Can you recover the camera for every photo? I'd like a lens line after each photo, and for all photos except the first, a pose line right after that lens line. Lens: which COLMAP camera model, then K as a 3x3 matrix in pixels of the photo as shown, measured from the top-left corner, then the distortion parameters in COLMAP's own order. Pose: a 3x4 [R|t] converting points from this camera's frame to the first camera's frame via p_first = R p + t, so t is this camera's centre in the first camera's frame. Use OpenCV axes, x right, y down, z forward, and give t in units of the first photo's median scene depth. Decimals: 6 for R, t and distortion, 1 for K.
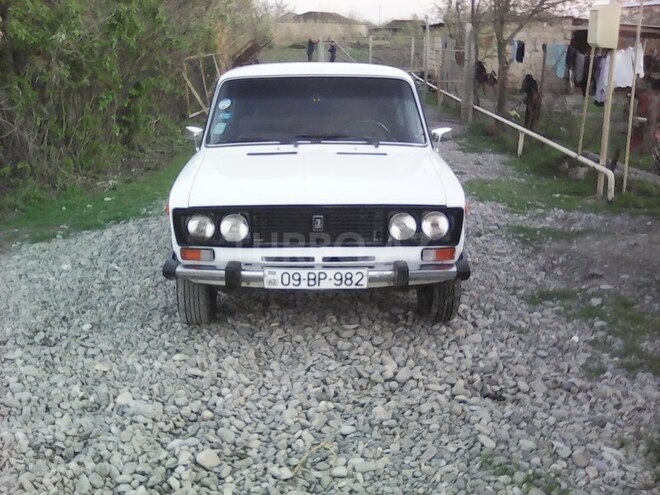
lens RADIAL K [[748.3, 0, 330.0], [0, 748.3, 247.5], [0, 0, 1]] dist [0.003482, -0.008315]
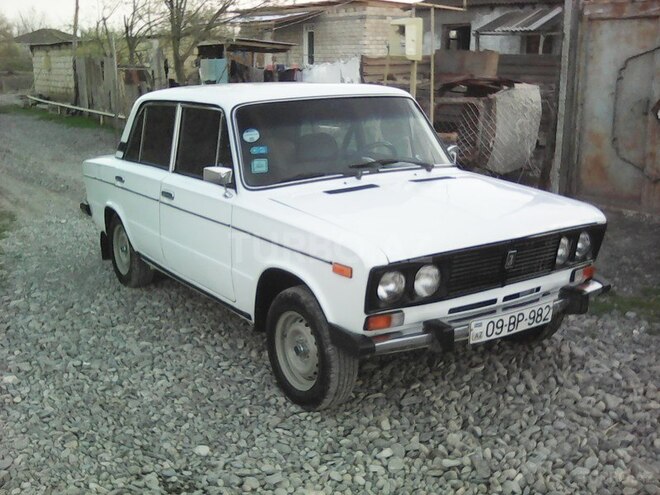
lens RADIAL K [[748.3, 0, 330.0], [0, 748.3, 247.5], [0, 0, 1]] dist [0.003482, -0.008315]
pose [[0.844273, -0.139772, 0.517365, -0.642917], [0.151250, 0.988290, 0.020178, -0.095367], [-0.514127, 0.061215, 0.855527, 0.343625]]
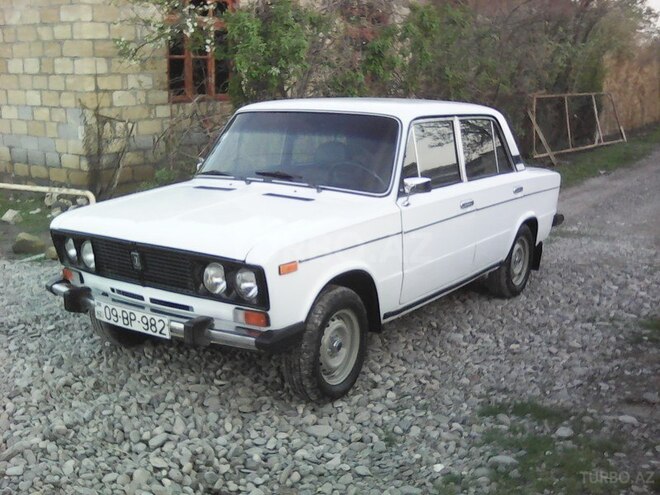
lens RADIAL K [[748.3, 0, 330.0], [0, 748.3, 247.5], [0, 0, 1]] dist [0.003482, -0.008315]
pose [[0.813361, 0.127422, -0.567634, 0.710605], [-0.155673, 0.987808, -0.001321, -0.084968], [0.560545, 0.089440, 0.823280, 0.346586]]
